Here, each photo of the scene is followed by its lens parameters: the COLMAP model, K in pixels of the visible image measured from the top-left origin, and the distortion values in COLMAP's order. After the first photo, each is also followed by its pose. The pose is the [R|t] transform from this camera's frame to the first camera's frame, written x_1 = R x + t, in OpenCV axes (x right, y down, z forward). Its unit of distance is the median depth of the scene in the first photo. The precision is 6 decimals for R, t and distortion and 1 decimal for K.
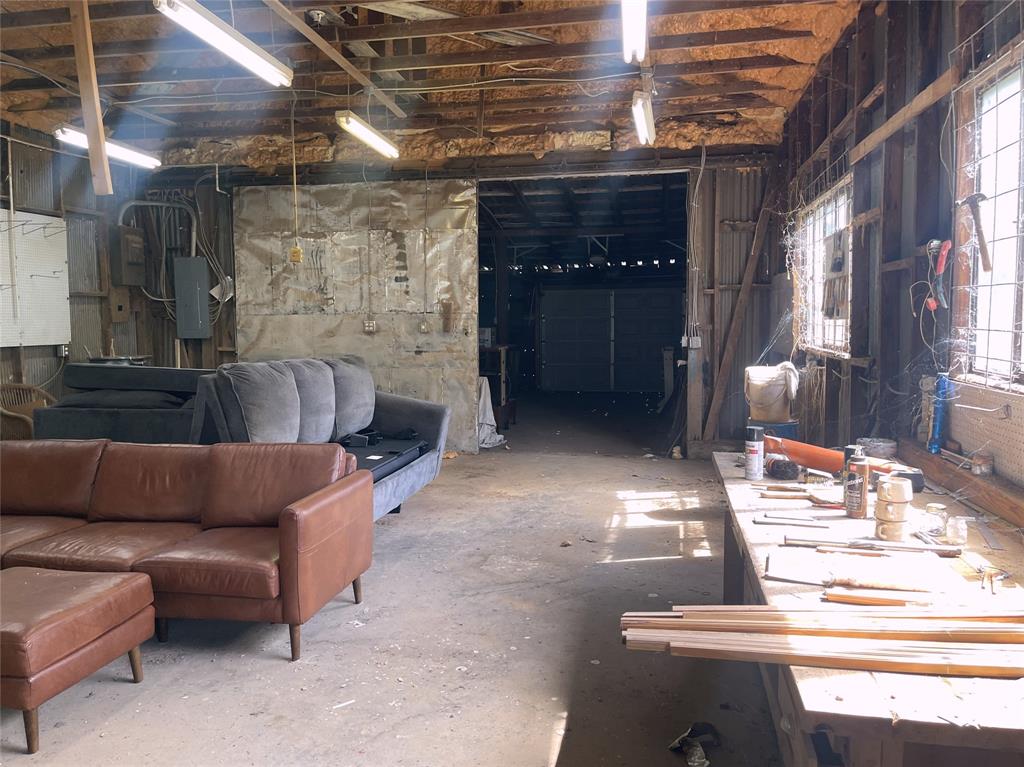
lens RADIAL K [[785.5, 0, 508.8], [0, 785.5, 383.0], [0, 0, 1]] dist [0.043210, -0.043516]
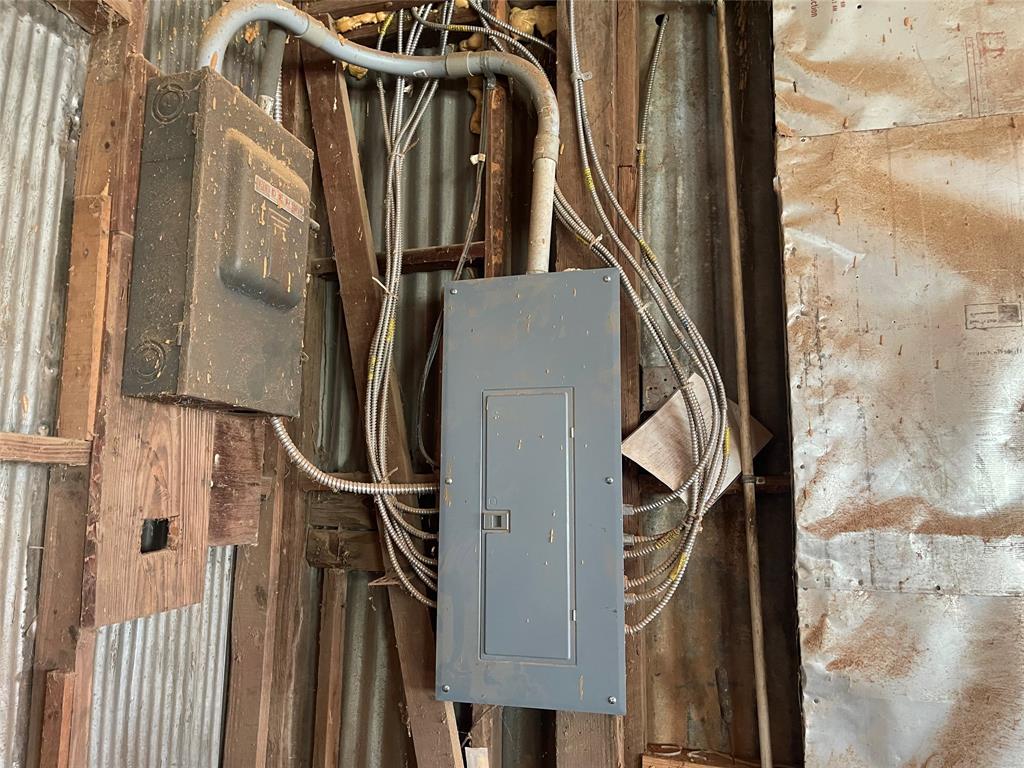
lens RADIAL K [[785.5, 0, 507.2], [0, 785.5, 381.0], [0, 0, 1]] dist [0.043210, -0.043516]
pose [[0.996660, 0.004360, -0.081545, -0.401938], [-0.023339, 0.972129, -0.233283, -0.089055], [0.078255, 0.234407, 0.968984, 0.834198]]
